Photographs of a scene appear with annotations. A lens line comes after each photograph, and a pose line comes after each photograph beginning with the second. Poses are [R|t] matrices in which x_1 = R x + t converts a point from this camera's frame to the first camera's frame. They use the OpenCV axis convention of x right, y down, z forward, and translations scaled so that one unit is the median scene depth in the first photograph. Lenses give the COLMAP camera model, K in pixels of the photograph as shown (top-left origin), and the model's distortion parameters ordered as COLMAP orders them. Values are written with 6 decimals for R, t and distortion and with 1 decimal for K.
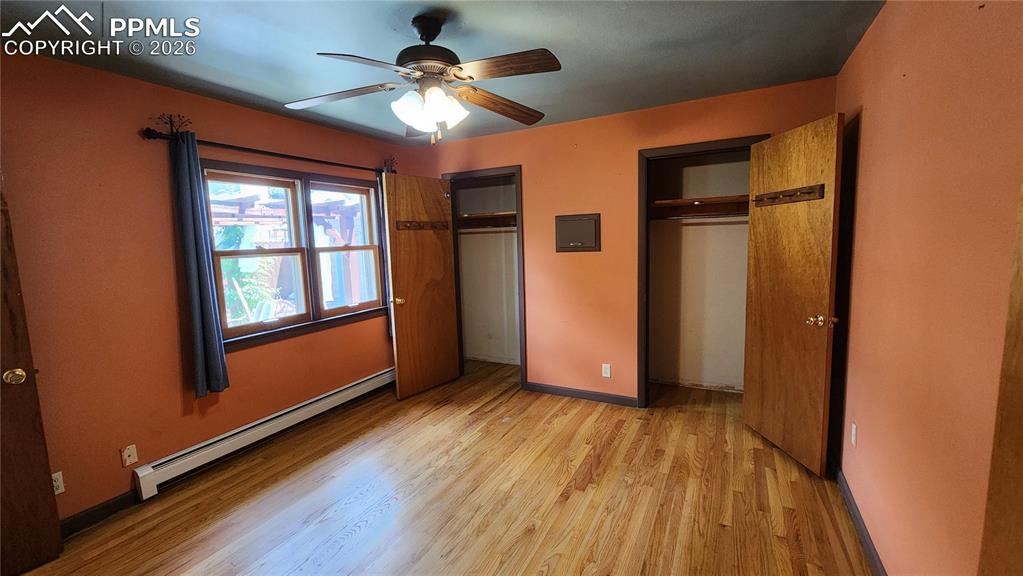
lens RADIAL K [[420.2, 0, 506.9], [0, 420.2, 290.0], [0, 0, 1]] dist [0.003325, -0.001633]
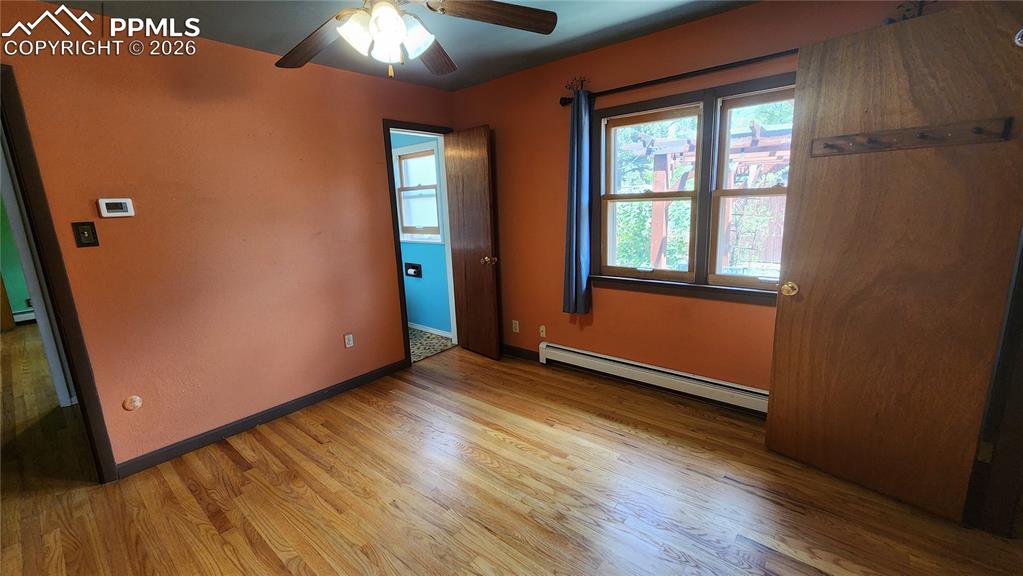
lens RADIAL K [[420.2, 0, 512.0], [0, 420.2, 287.0], [0, 0, 1]] dist [0.003325, -0.001633]
pose [[-0.195214, 0.237434, -0.951586, 0.421159], [-0.074302, 0.963885, 0.255746, -0.112047], [0.977942, 0.120630, -0.170522, 0.890362]]
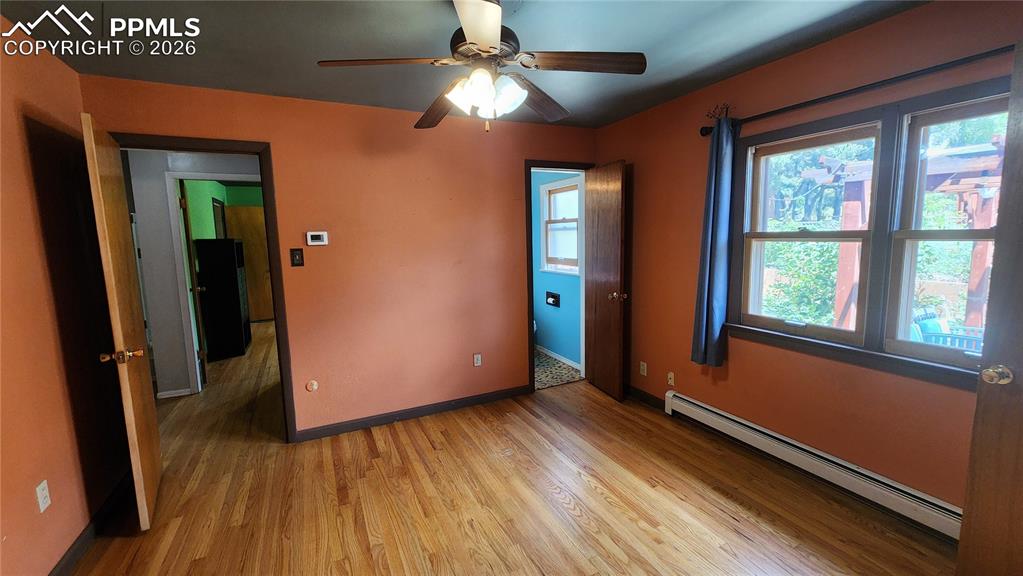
lens RADIAL K [[420.2, 0, 512.3], [0, 420.2, 286.7], [0, 0, 1]] dist [0.003325, -0.001633]
pose [[-0.576362, 0.149285, -0.803443, 0.371195], [-0.056769, 0.973483, 0.221603, -0.140237], [0.815220, 0.173334, -0.552604, 1.011630]]
